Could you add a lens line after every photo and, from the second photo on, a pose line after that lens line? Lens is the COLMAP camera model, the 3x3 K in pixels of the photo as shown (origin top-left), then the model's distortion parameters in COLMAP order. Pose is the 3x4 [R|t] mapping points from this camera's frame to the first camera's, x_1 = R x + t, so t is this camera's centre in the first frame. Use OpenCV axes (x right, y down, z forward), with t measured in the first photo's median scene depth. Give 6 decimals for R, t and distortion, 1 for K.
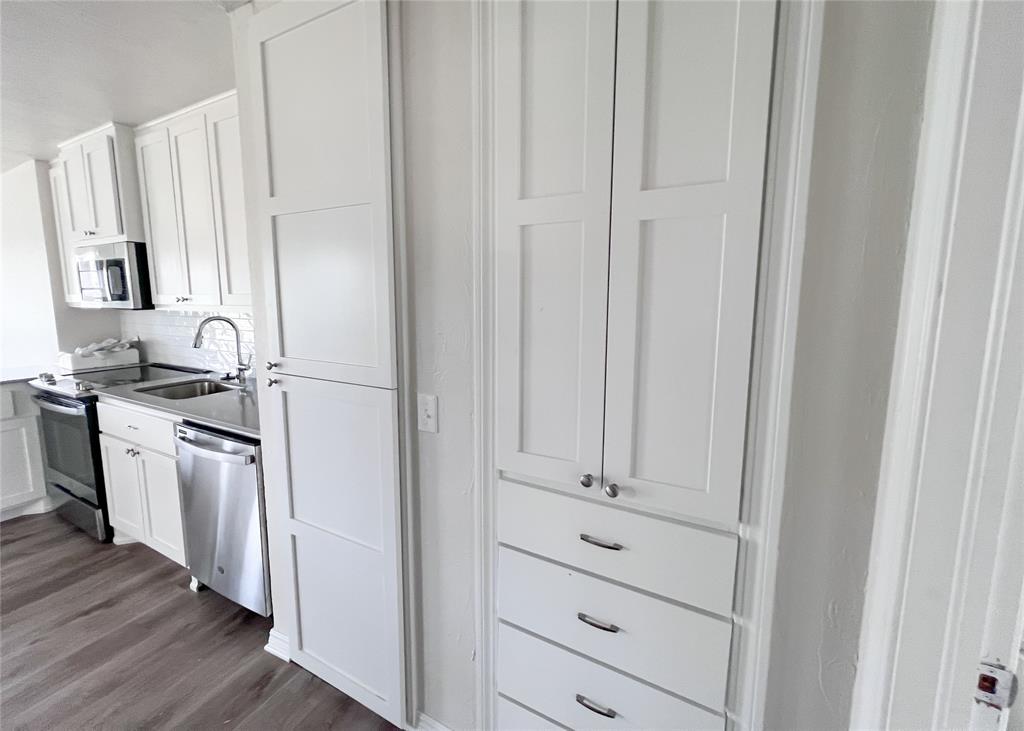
lens RADIAL K [[407.3, 0, 510.1], [0, 407.3, 345.2], [0, 0, 1]] dist [-0.001470, -0.000511]
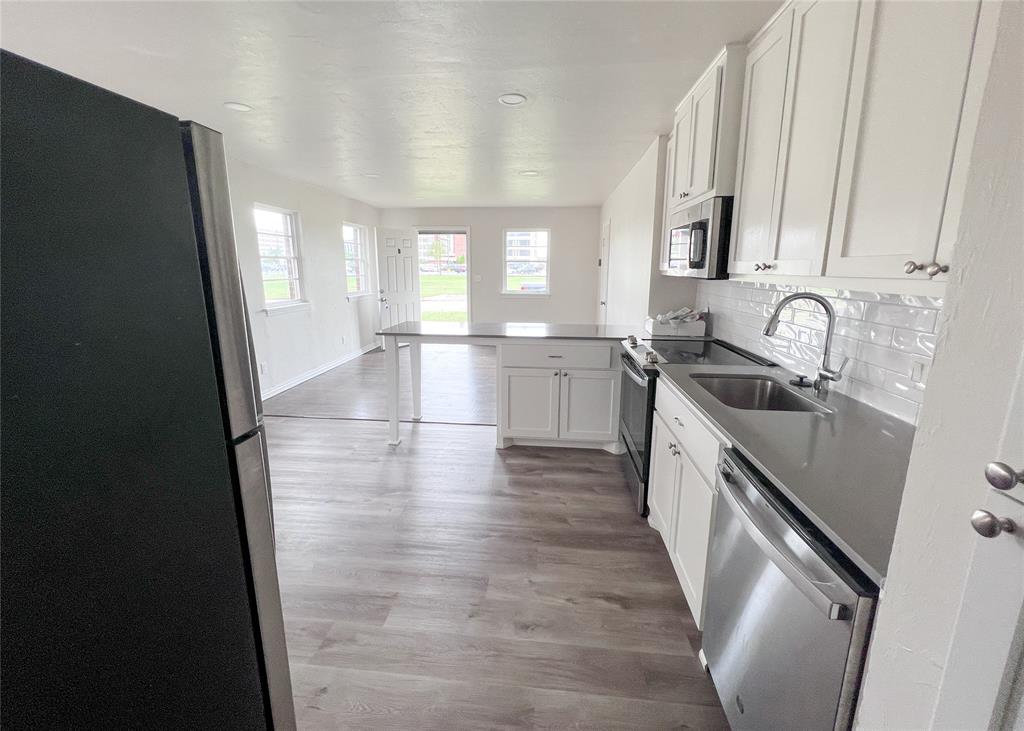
lens RADIAL K [[410.8, 0, 510.4], [0, 410.8, 345.2], [0, 0, 1]] dist [0.000017, 0.000009]
pose [[0.360792, 0.172779, -0.916502, -0.255231], [-0.108774, 0.983779, 0.142642, -0.029070], [0.926281, 0.048228, 0.373733, 0.295327]]
